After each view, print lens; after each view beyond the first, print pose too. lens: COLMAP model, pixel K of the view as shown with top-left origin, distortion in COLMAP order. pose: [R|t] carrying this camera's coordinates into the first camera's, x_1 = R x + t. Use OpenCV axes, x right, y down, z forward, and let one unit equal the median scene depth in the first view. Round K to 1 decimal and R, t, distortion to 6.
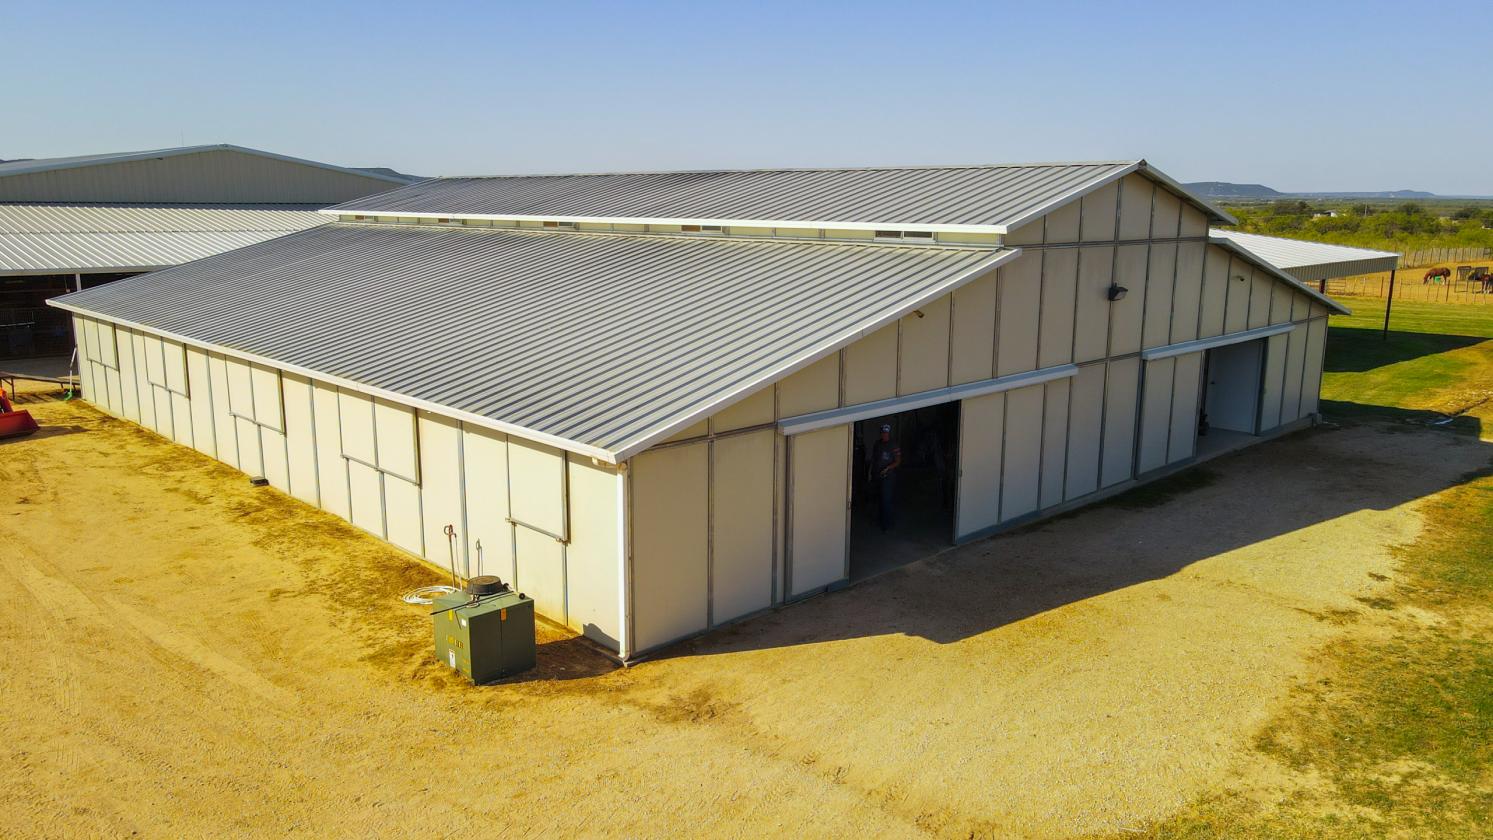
lens RADIAL K [[1102.9, 0, 746.5], [0, 1102.9, 420.0], [0, 0, 1]] dist [0.012237, 0.013650]
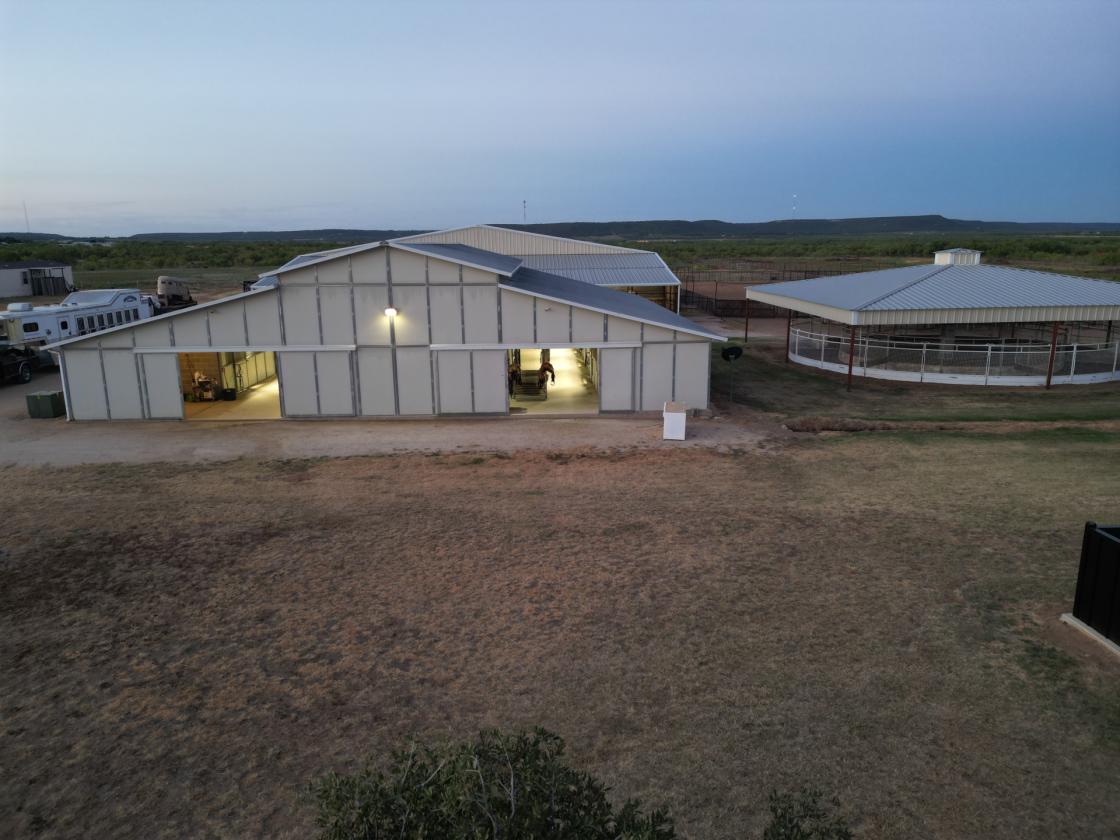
lens RADIAL K [[767.4, 0, 572.8], [0, 767.4, 415.3], [0, 0, 1]] dist [0.082073, -0.069923]
pose [[0.735733, 0.136509, -0.663372, 1.493534], [-0.119029, 0.990293, 0.071771, -0.069929], [0.666730, 0.026157, 0.744840, 0.219584]]
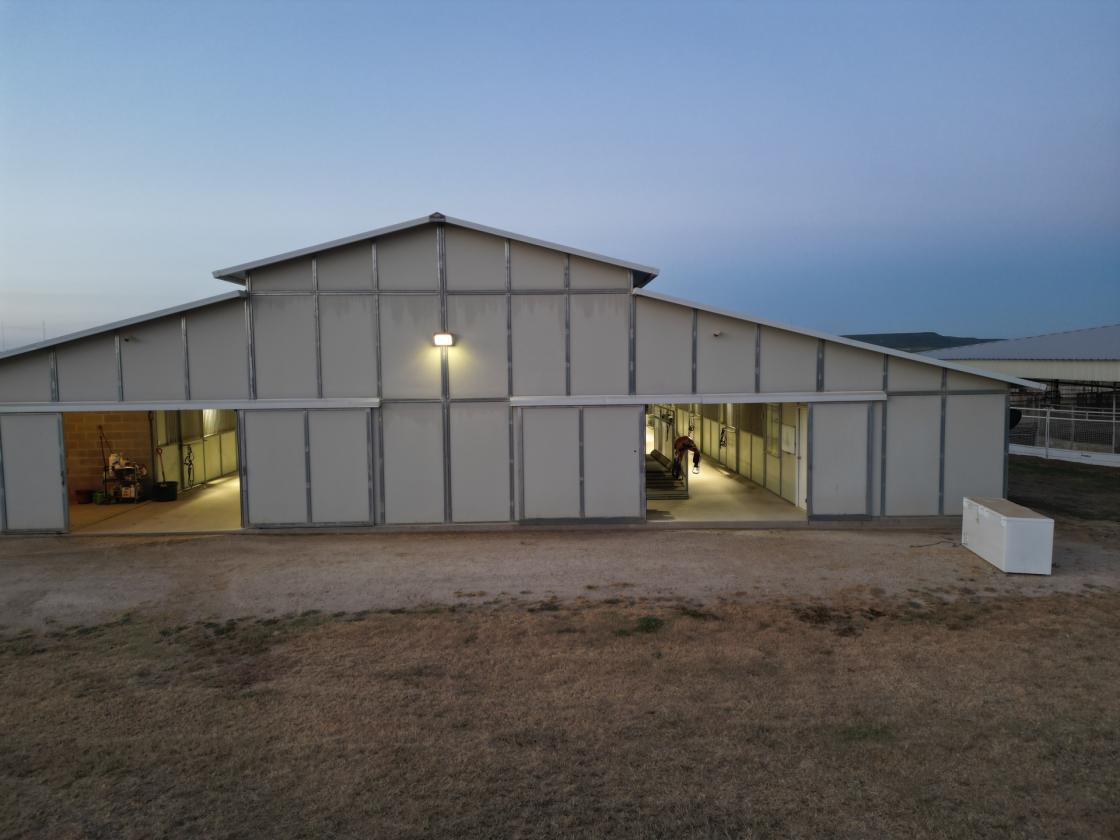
lens RADIAL K [[767.4, 0, 572.8], [0, 767.4, 415.3], [0, 0, 1]] dist [0.082073, -0.069923]
pose [[0.733727, 0.038651, -0.678344, 0.954919], [-0.118353, 0.990388, -0.071585, 0.000187], [0.669056, 0.132808, 0.731249, 0.544466]]
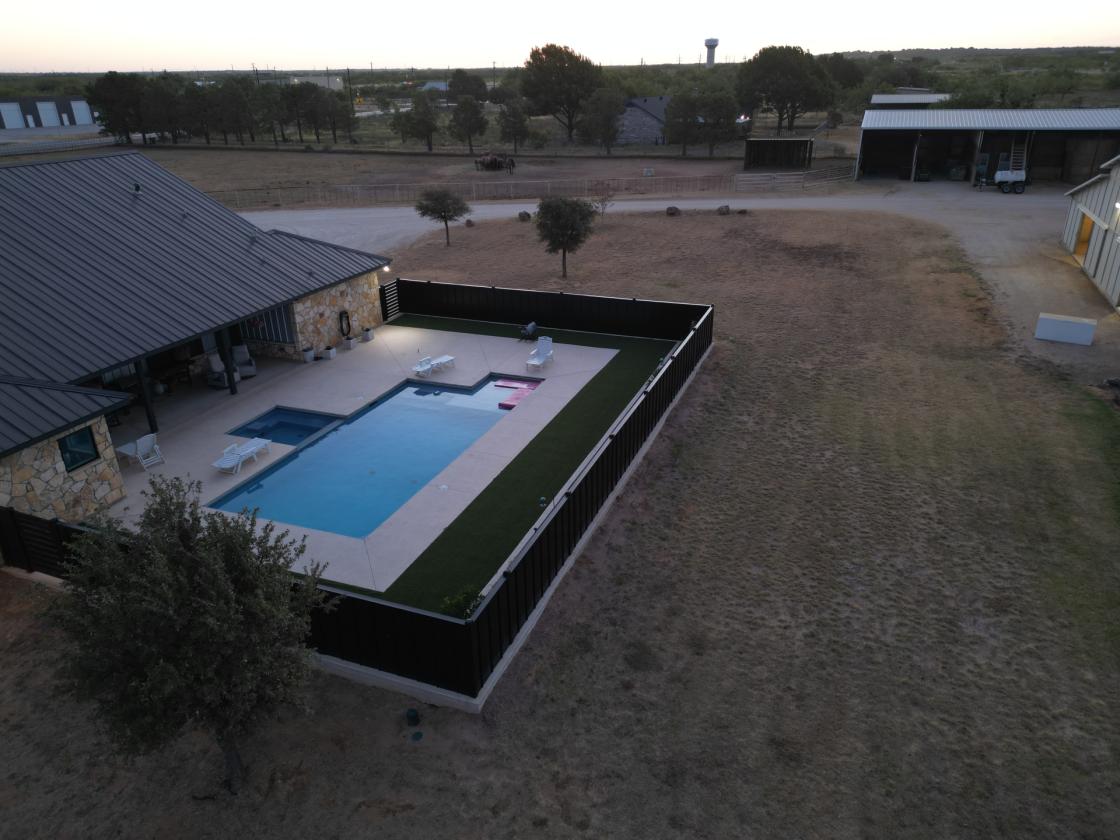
lens RADIAL K [[775.0, 0, 560.0], [0, 775.0, 420.0], [0, 0, 1]] dist [0.052123, -0.025768]
pose [[-0.912504, 0.172916, -0.370726, 2.271057], [-0.071596, 0.824769, 0.560919, -0.631885], [0.402755, 0.538383, -0.740225, 2.100739]]
